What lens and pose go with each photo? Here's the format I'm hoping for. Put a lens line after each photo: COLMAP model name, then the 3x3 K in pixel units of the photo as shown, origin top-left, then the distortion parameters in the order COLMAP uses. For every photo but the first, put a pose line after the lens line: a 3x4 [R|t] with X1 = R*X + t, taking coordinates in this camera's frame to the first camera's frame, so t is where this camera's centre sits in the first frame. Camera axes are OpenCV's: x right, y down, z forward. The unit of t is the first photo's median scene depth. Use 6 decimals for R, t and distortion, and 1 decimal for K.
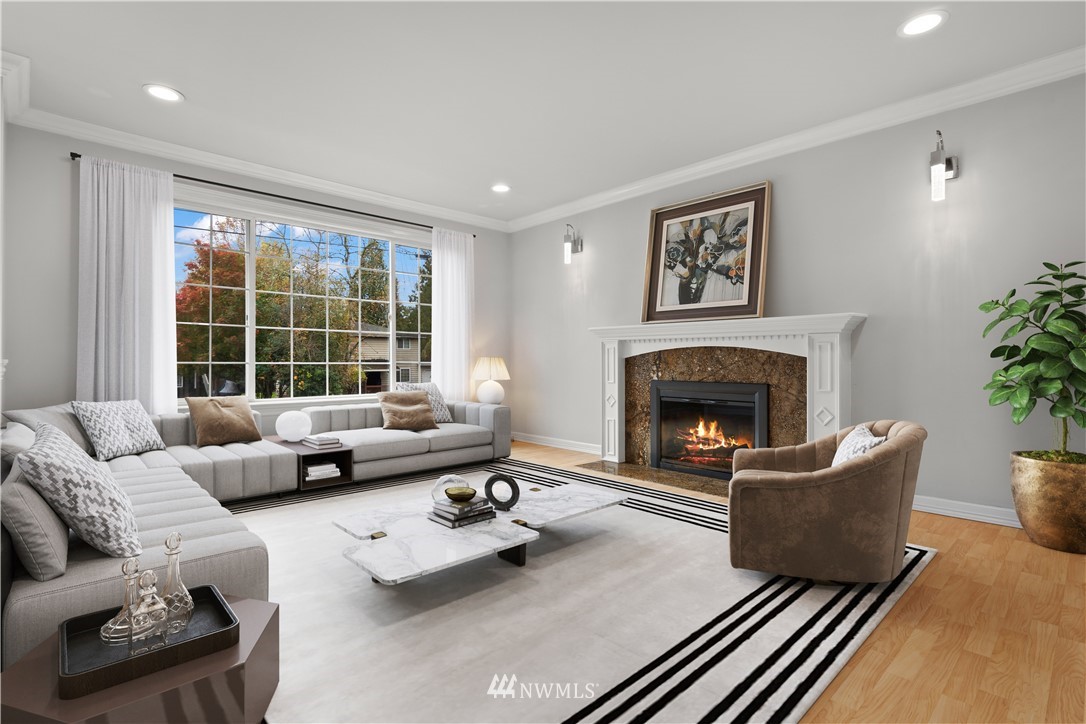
lens RADIAL K [[524.2, 0, 540.4], [0, 524.2, 362.5], [0, 0, 1]] dist [0.000164, 0.000291]
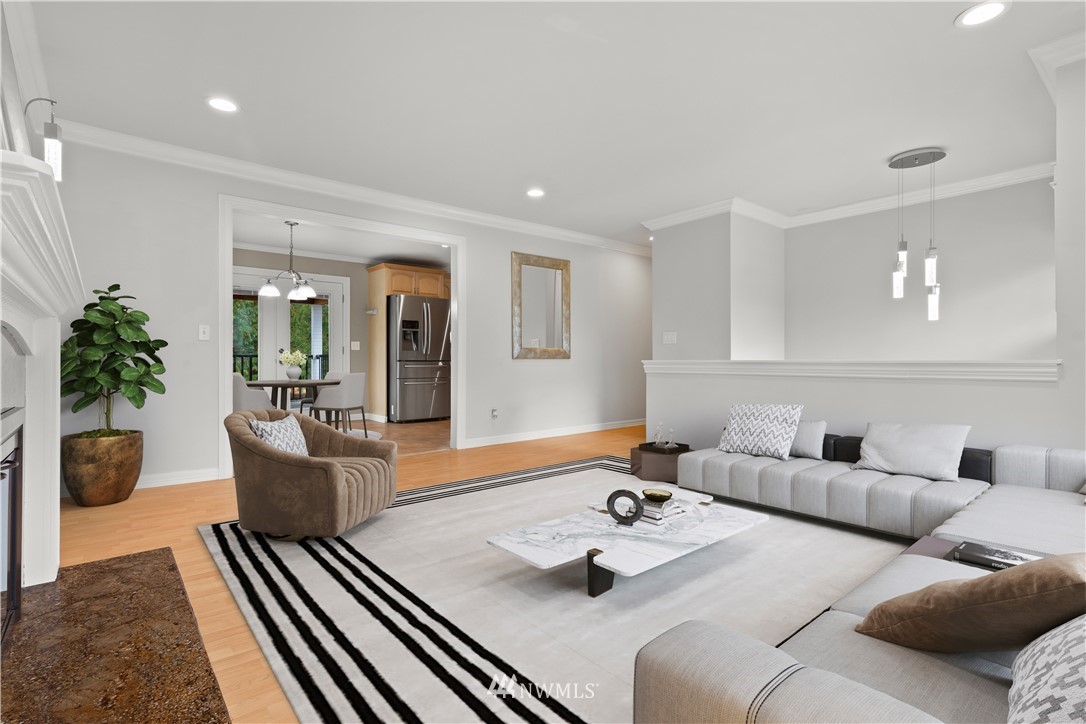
lens RADIAL K [[524.2, 0, 547.6], [0, 524.2, 364.3], [0, 0, 1]] dist [0.000164, 0.000291]
pose [[-0.998158, -0.000024, 0.060668, 0.014754], [0.000038, 0.999999, 0.001021, -0.031392], [-0.060668, 0.001022, -0.998157, 2.004139]]
